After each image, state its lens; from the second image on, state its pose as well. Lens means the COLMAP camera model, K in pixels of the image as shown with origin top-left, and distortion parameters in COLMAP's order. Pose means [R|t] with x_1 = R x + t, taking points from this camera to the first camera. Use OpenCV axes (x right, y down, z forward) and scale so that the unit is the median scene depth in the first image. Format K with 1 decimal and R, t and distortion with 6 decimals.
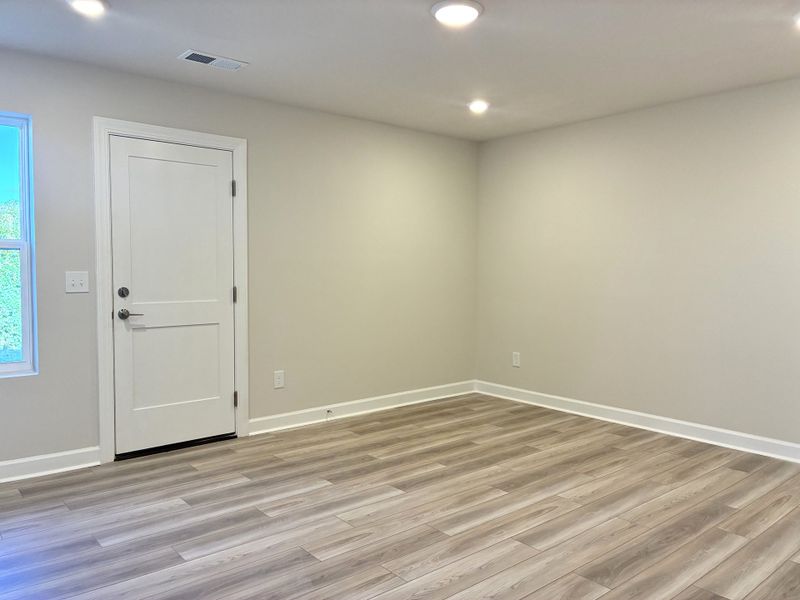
lens RADIAL K [[618.4, 0, 402.9], [0, 618.4, 298.6], [0, 0, 1]] dist [0.038107, -0.047148]
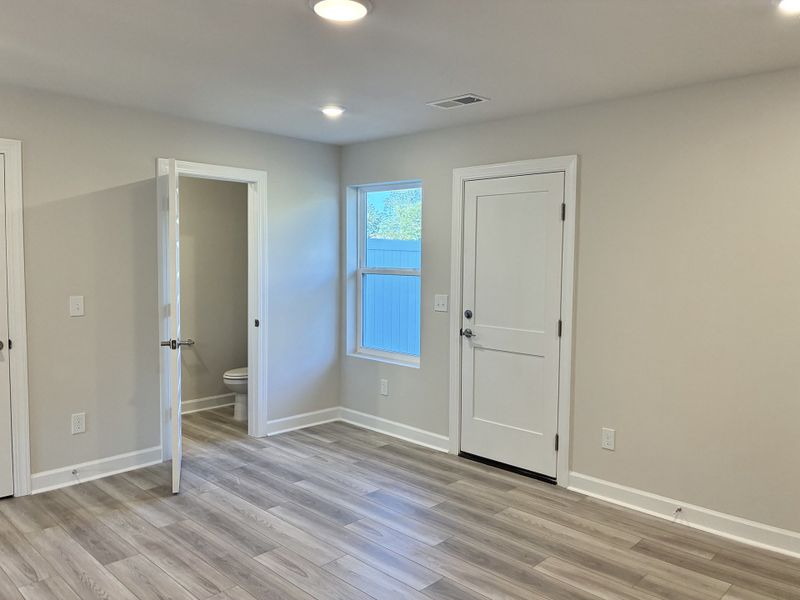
lens RADIAL K [[618.4, 0, 396.4], [0, 618.4, 292.8], [0, 0, 1]] dist [0.038107, -0.047148]
pose [[0.086302, 0.053298, -0.994842, 0.696214], [-0.065175, 0.996731, 0.047745, -0.097906], [0.994135, 0.060719, 0.089494, 0.772093]]
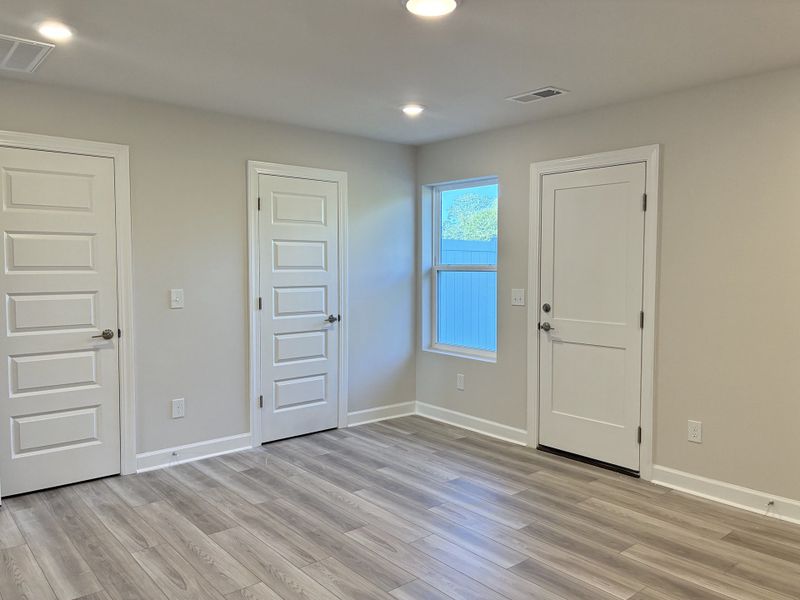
lens RADIAL K [[618.4, 0, 399.2], [0, 618.4, 294.5], [0, 0, 1]] dist [0.038107, -0.047148]
pose [[-0.012816, 0.041966, -0.999037, 0.724547], [-0.056963, 0.997466, 0.042631, -0.069926], [0.998294, 0.057455, -0.010393, 0.746348]]
